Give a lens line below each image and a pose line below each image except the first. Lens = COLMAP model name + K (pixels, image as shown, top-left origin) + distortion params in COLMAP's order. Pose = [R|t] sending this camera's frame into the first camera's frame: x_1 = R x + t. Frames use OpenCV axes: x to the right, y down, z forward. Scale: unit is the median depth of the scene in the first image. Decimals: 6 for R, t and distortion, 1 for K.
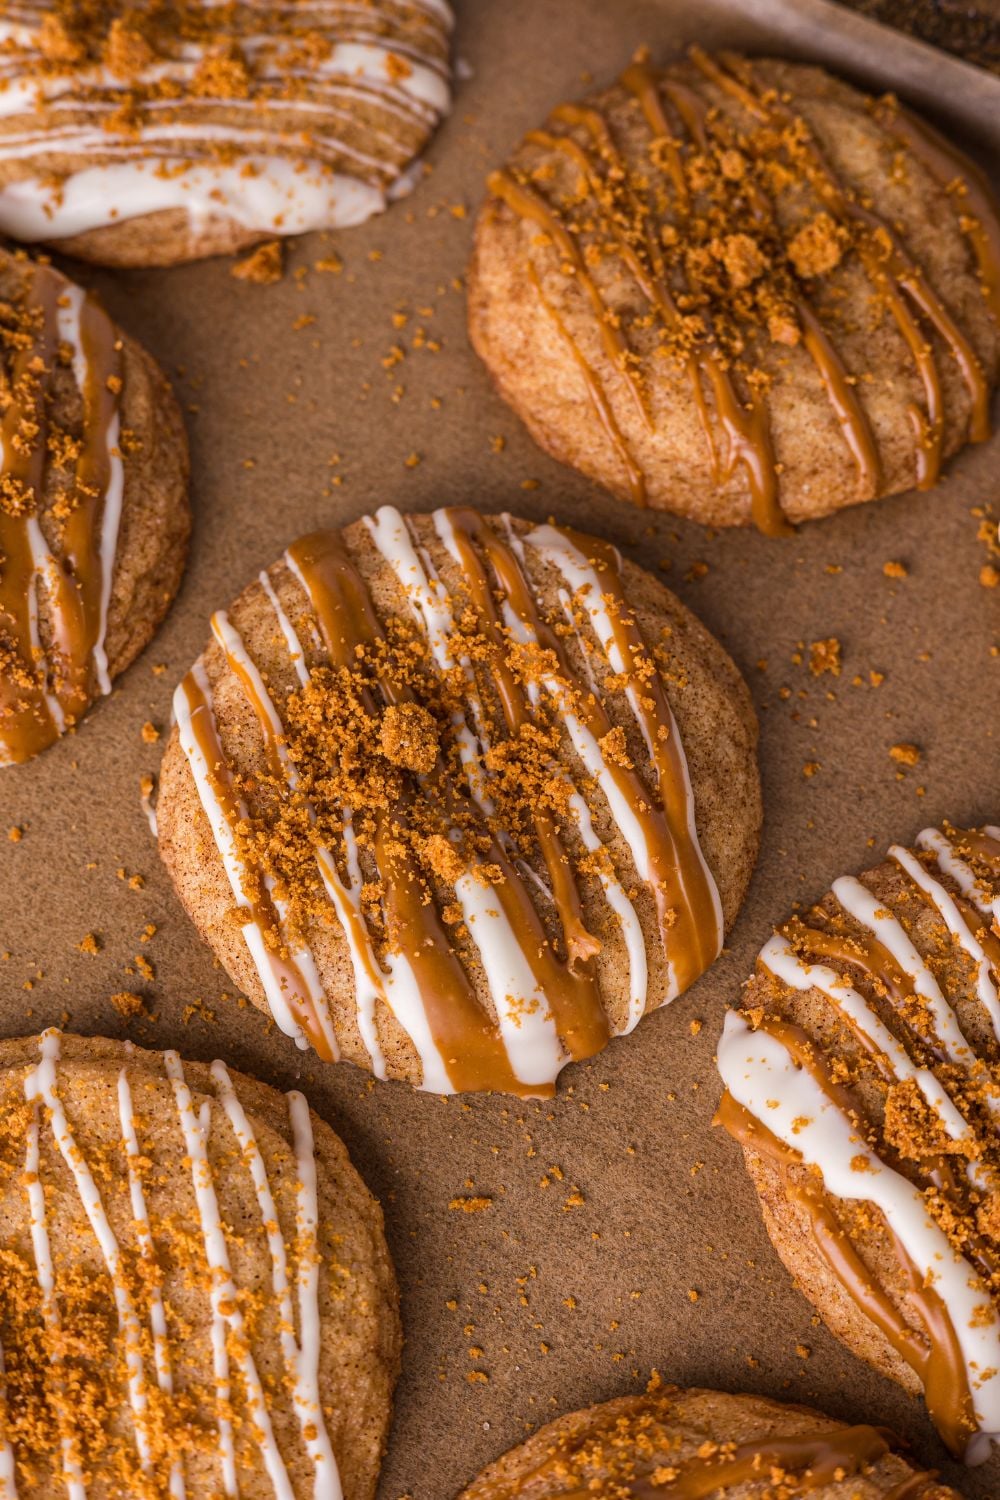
lens RADIAL K [[2581.3, 0, 471.0], [0, 2581.3, 668.7], [0, 0, 1]] dist [-0.045990, 0.003392]
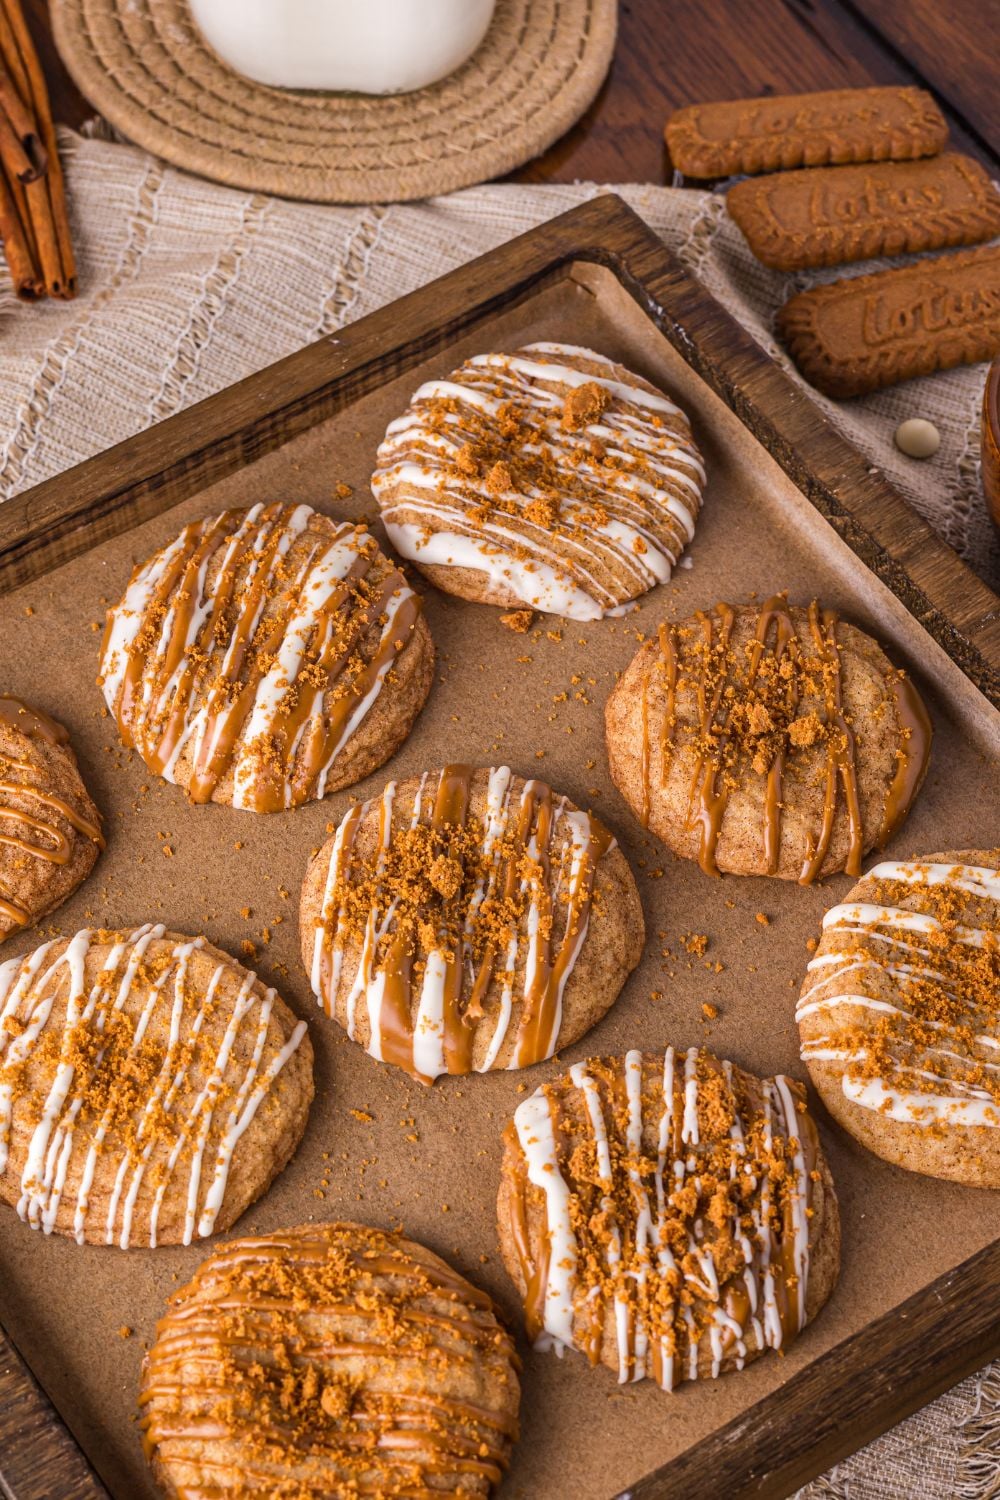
lens RADIAL K [[3130.7, 0, 425.8], [0, 3130.7, 750.3], [0, 0, 1]] dist [0.021489, -0.257359]
pose [[0.882497, 0.384446, -0.270925, 0.518099], [-0.419206, 0.904133, -0.082521, 0.132546], [0.213228, 0.186397, 0.959057, -1.111131]]
